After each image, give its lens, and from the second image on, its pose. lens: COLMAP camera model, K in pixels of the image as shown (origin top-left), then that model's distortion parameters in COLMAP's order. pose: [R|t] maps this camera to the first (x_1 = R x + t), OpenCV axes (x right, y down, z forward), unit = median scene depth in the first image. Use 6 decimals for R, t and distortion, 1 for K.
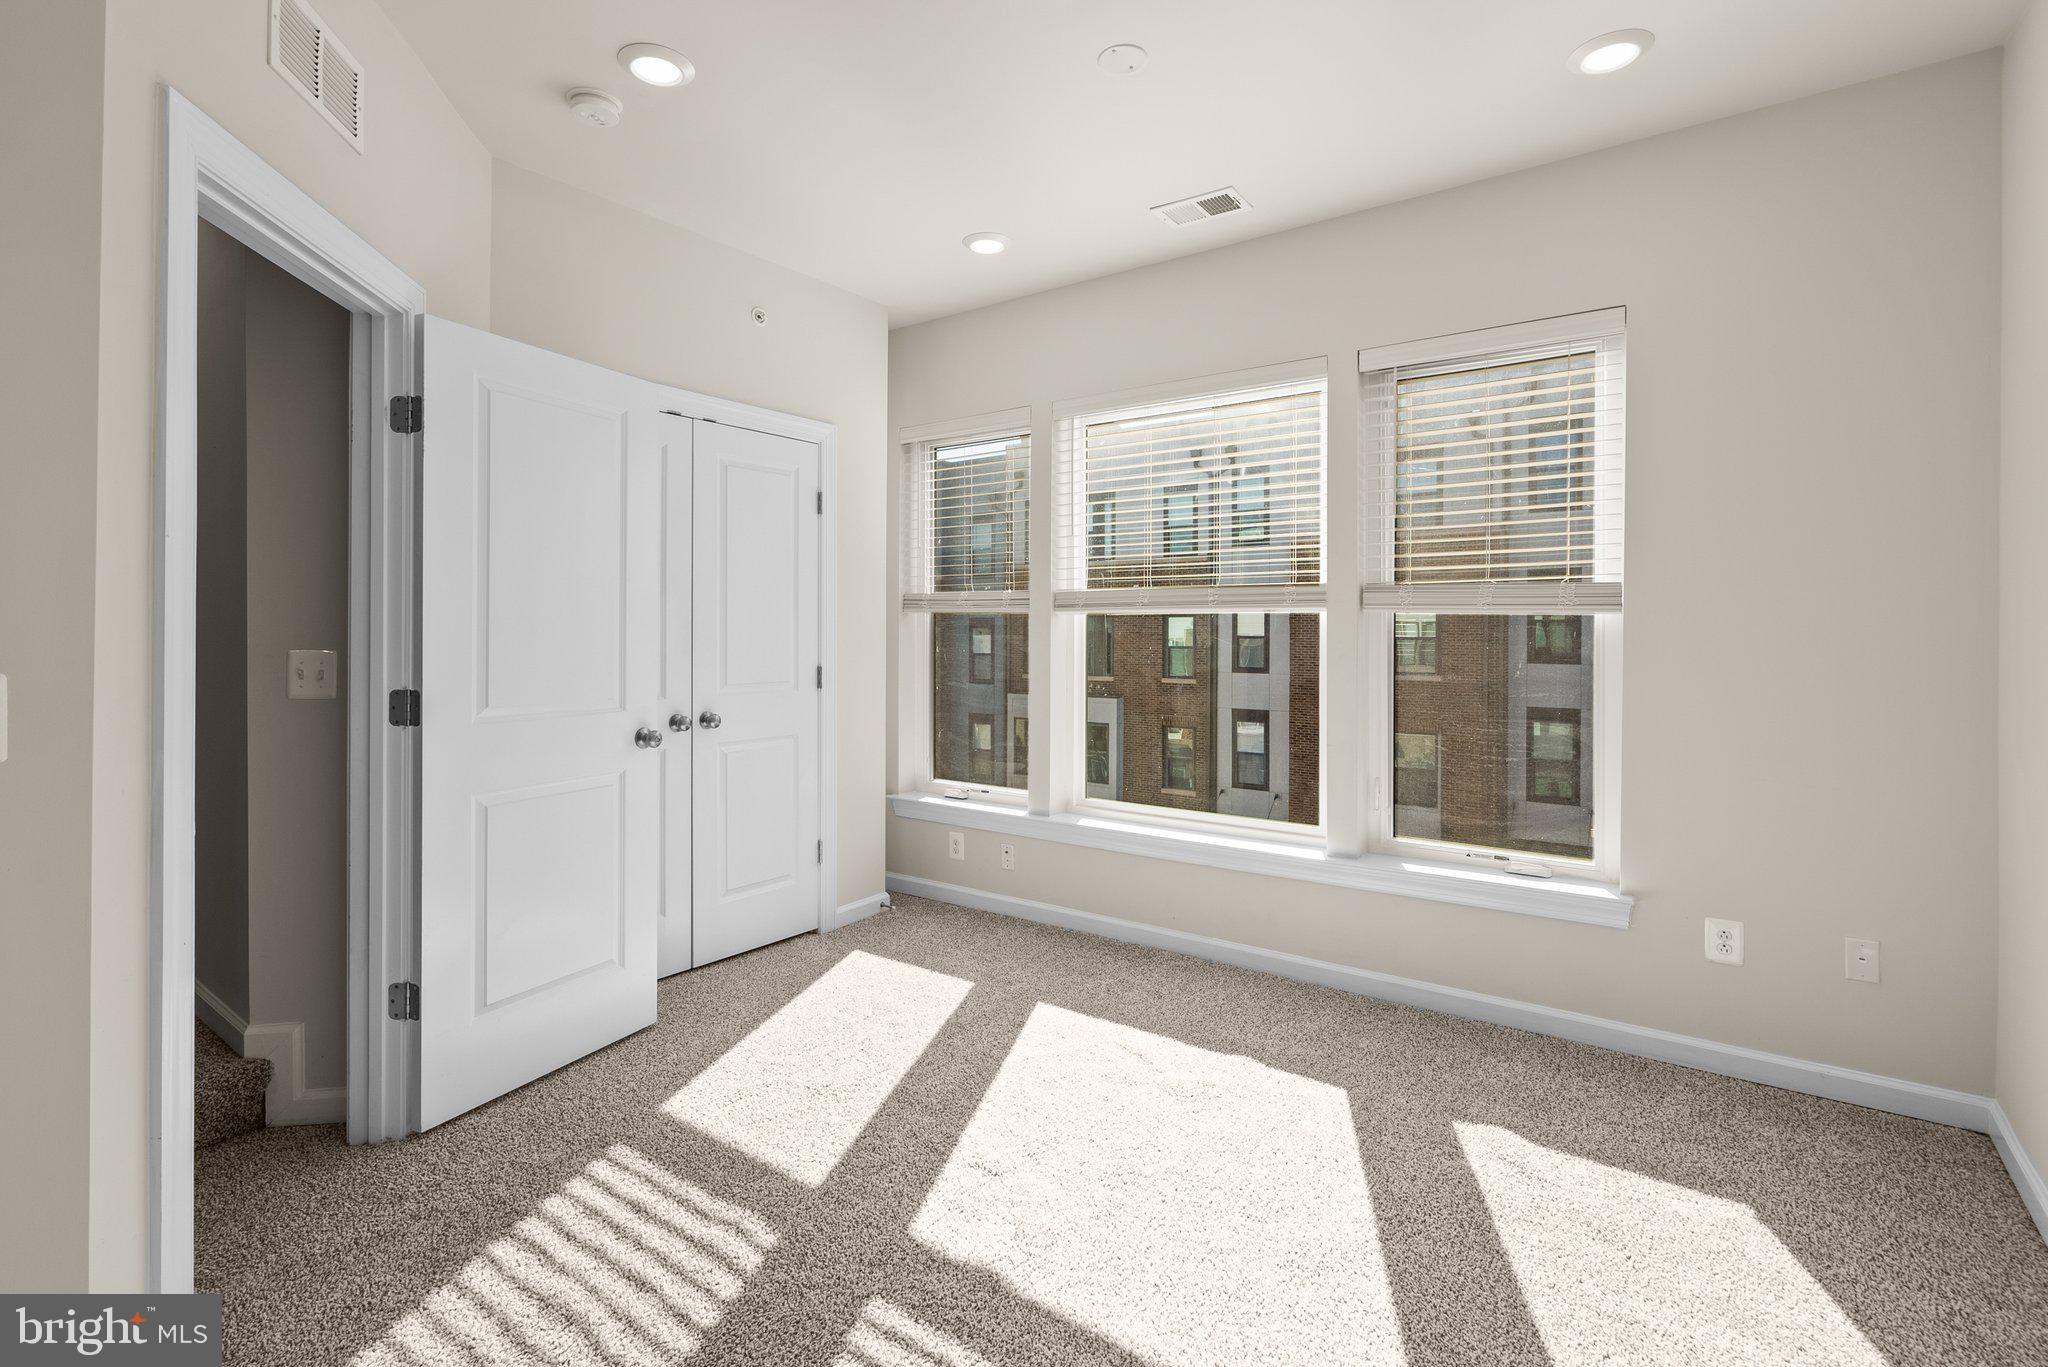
lens RADIAL K [[941.5, 0, 1025.5], [0, 941.5, 625.3], [0, 0, 1]] dist [-0.003630, 0.000868]
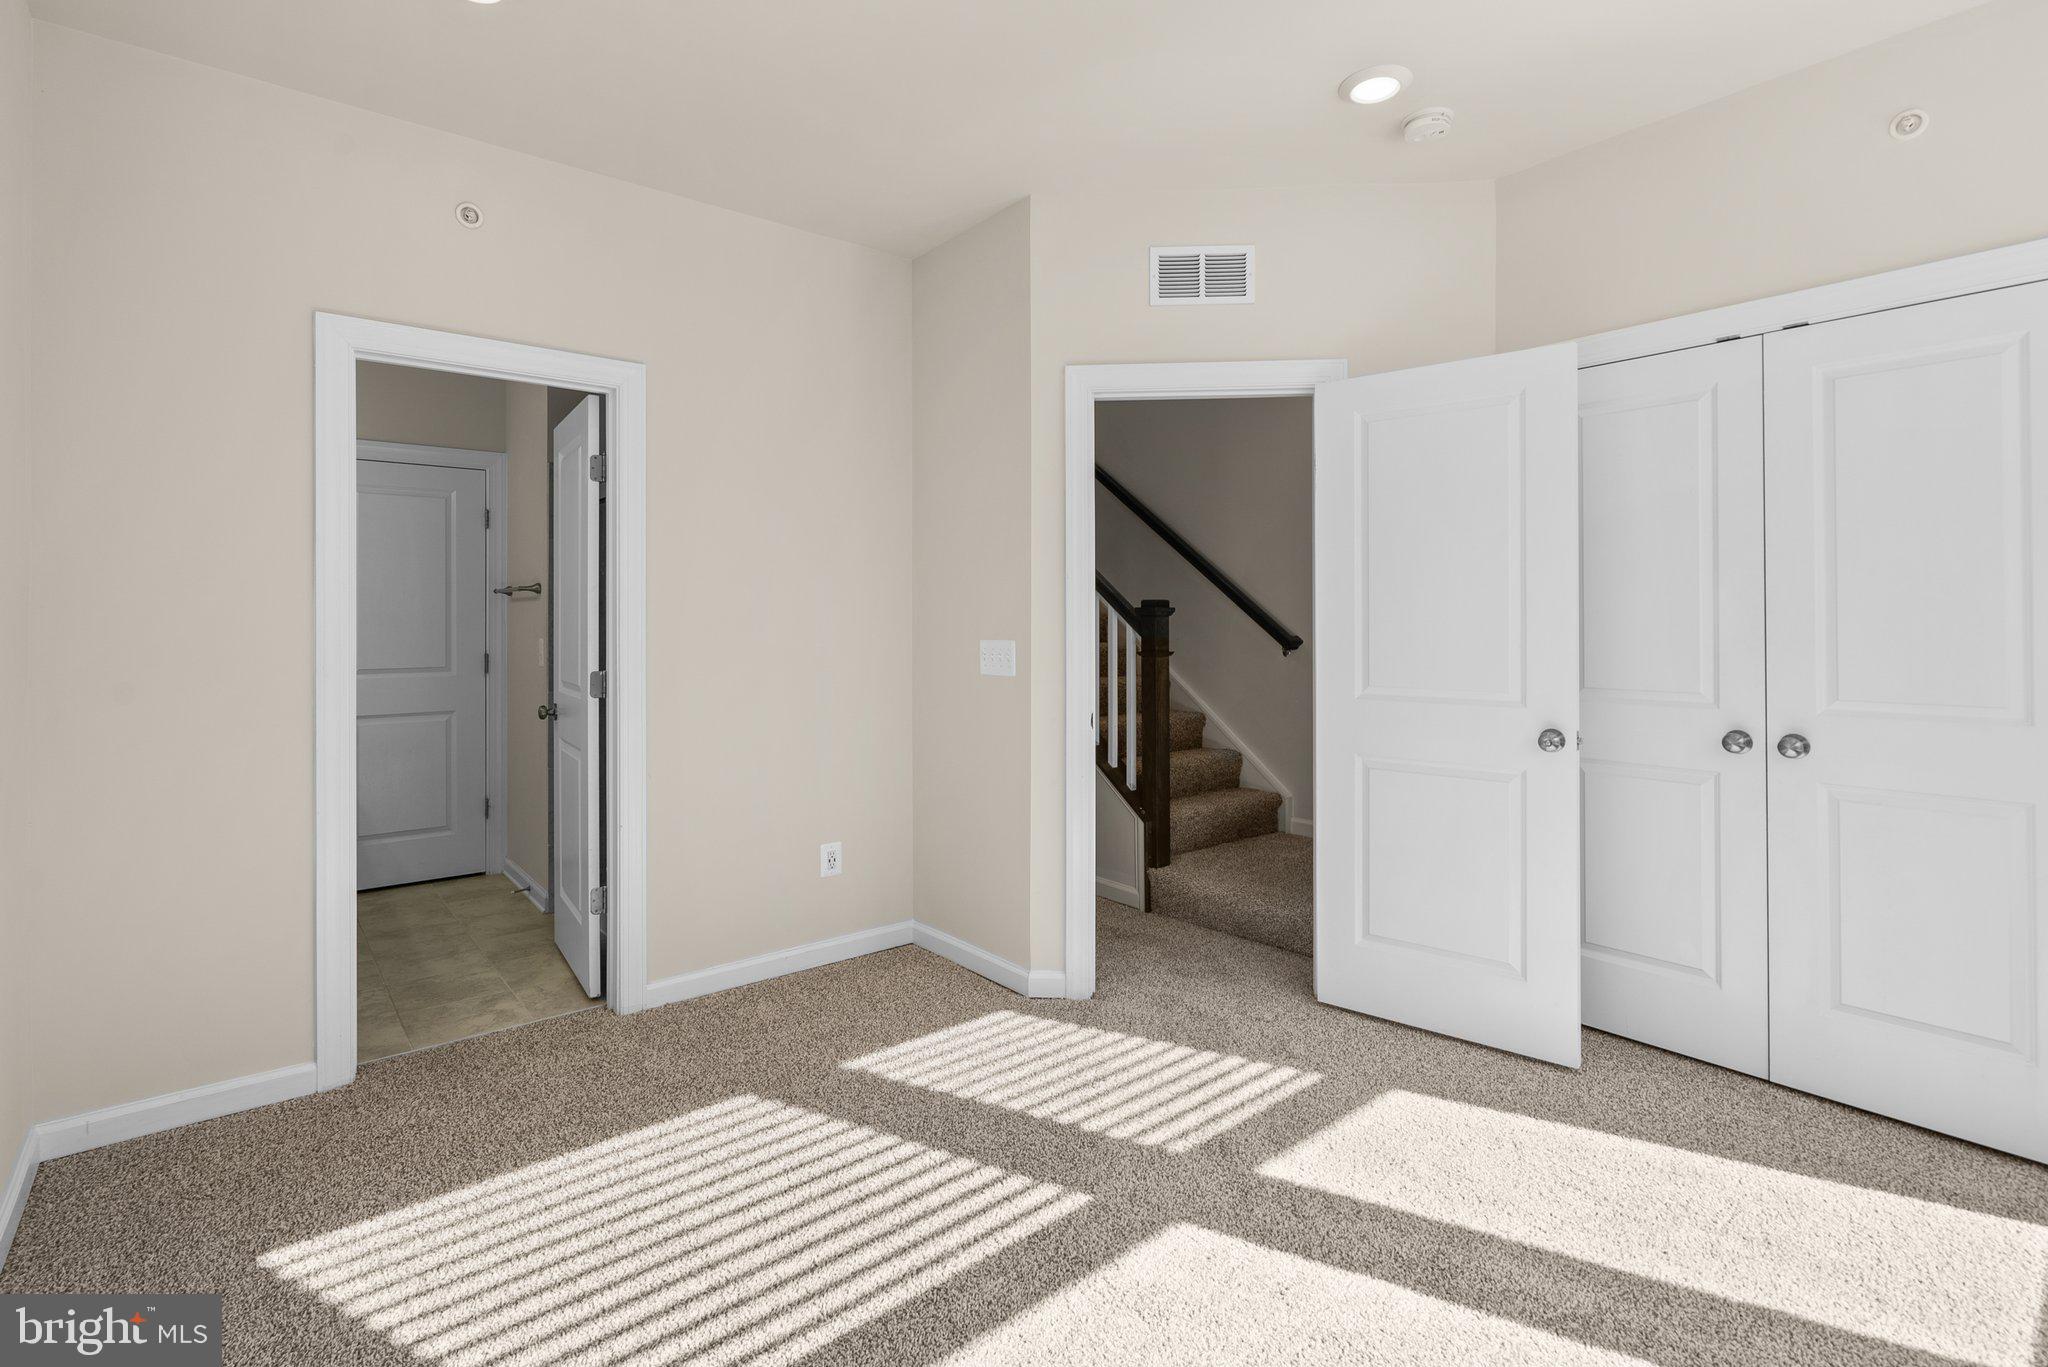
lens RADIAL K [[941.5, 0, 994.4], [0, 941.5, 621.4], [0, 0, 1]] dist [-0.003630, 0.000868]
pose [[-0.251687, -0.003317, -0.967803, 0.611080], [0.006046, 0.999969, -0.005000, 0.006398], [0.967790, -0.007110, -0.251659, 0.724419]]
